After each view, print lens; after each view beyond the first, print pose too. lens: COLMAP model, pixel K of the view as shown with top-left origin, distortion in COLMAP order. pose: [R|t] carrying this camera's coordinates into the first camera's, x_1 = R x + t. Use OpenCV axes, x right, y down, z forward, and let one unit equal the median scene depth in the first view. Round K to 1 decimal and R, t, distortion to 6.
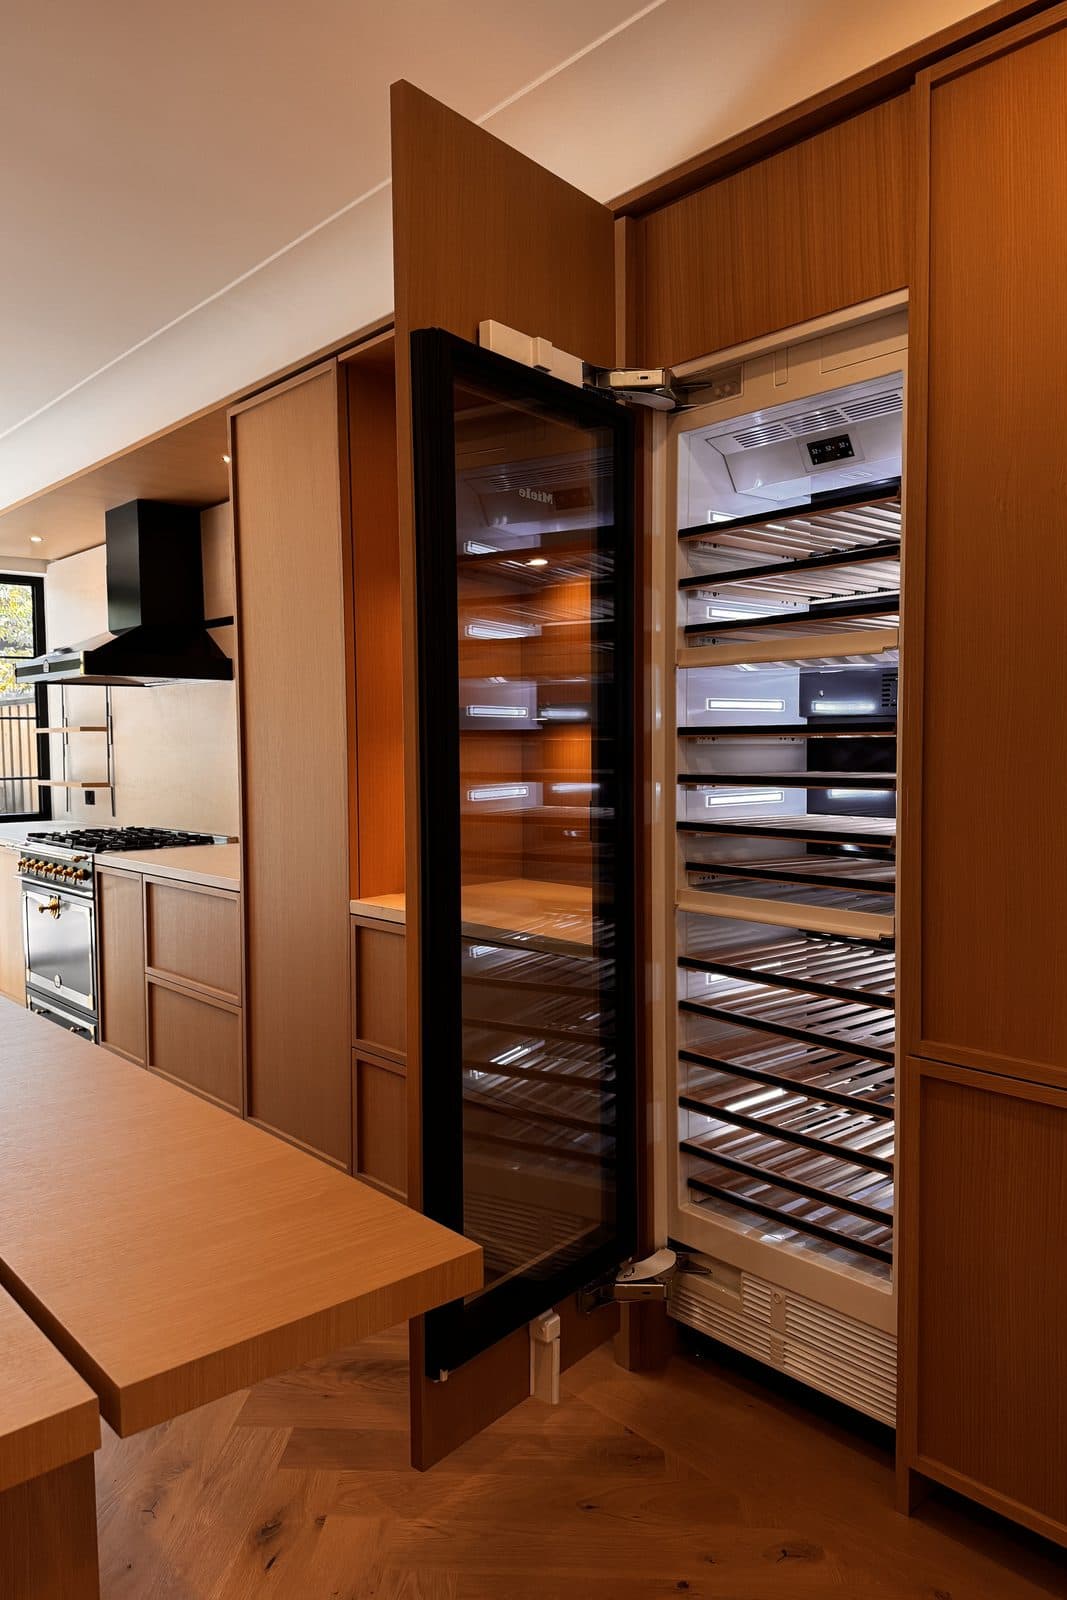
lens RADIAL K [[1126.6, 0, 533.5], [0, 1126.6, 800.0], [0, 0, 1]] dist [0.094109, -0.158197]
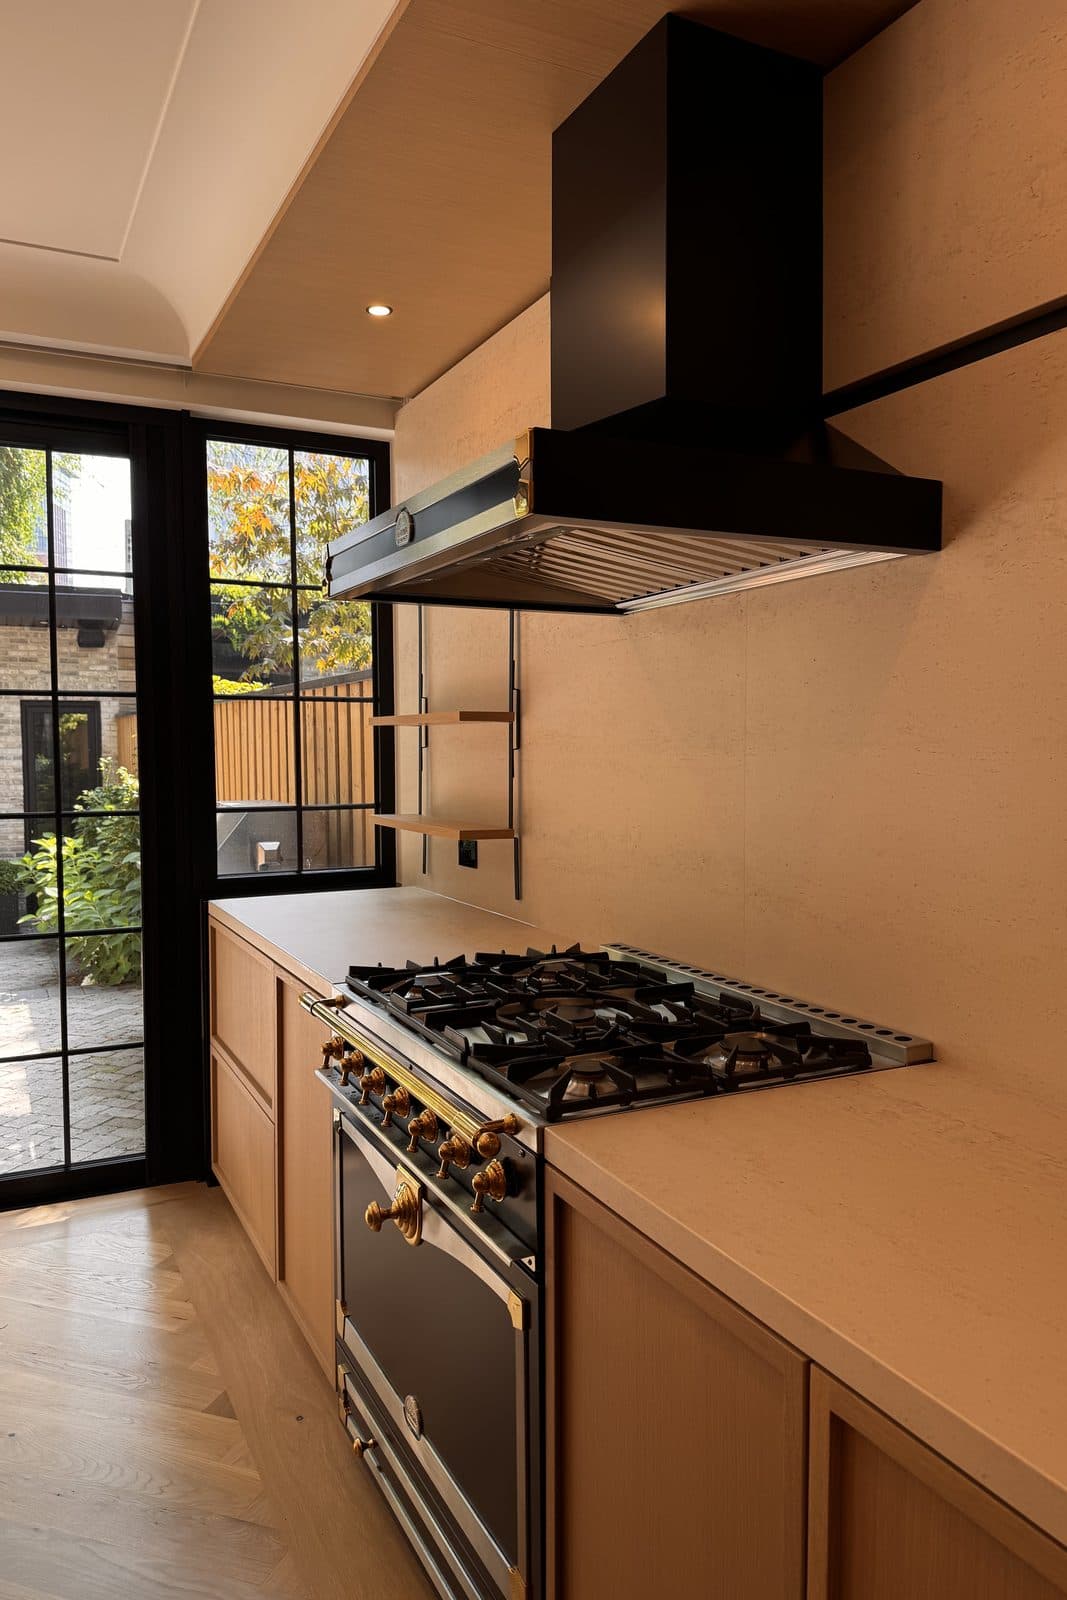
lens RADIAL K [[1126.6, 0, 533.5], [0, 1126.6, 800.0], [0, 0, 1]] dist [0.094109, -0.158197]
pose [[0.963975, 0.021210, -0.265147, -0.292117], [-0.021071, 0.999772, 0.003369, -0.035658], [0.265158, 0.002339, 0.964202, 0.668854]]
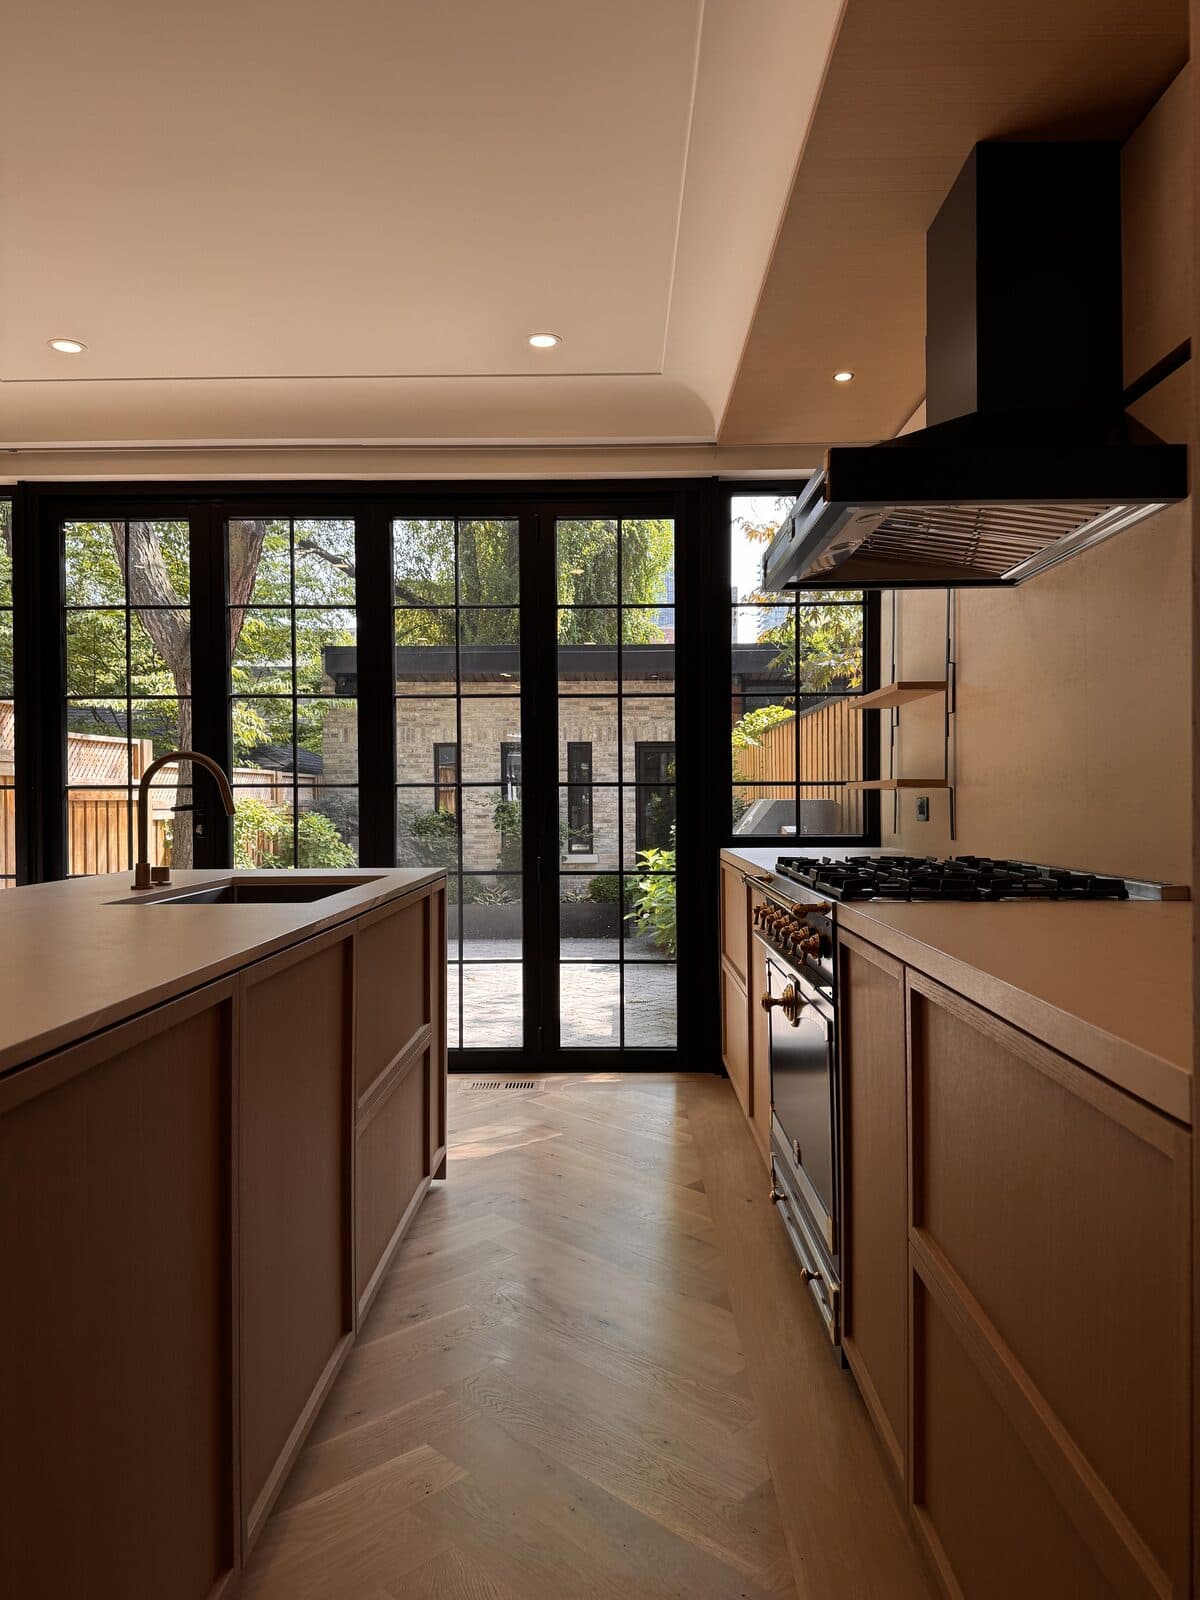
lens RADIAL K [[1119.6, 0, 587.9], [0, 1119.6, 799.6], [0, 0, 1]] dist [0.105177, -0.177220]
pose [[0.732716, 0.008321, -0.680483, -0.146385], [-0.040192, 0.998709, -0.031065, 0.023172], [0.679346, 0.050112, 0.732105, 0.567451]]
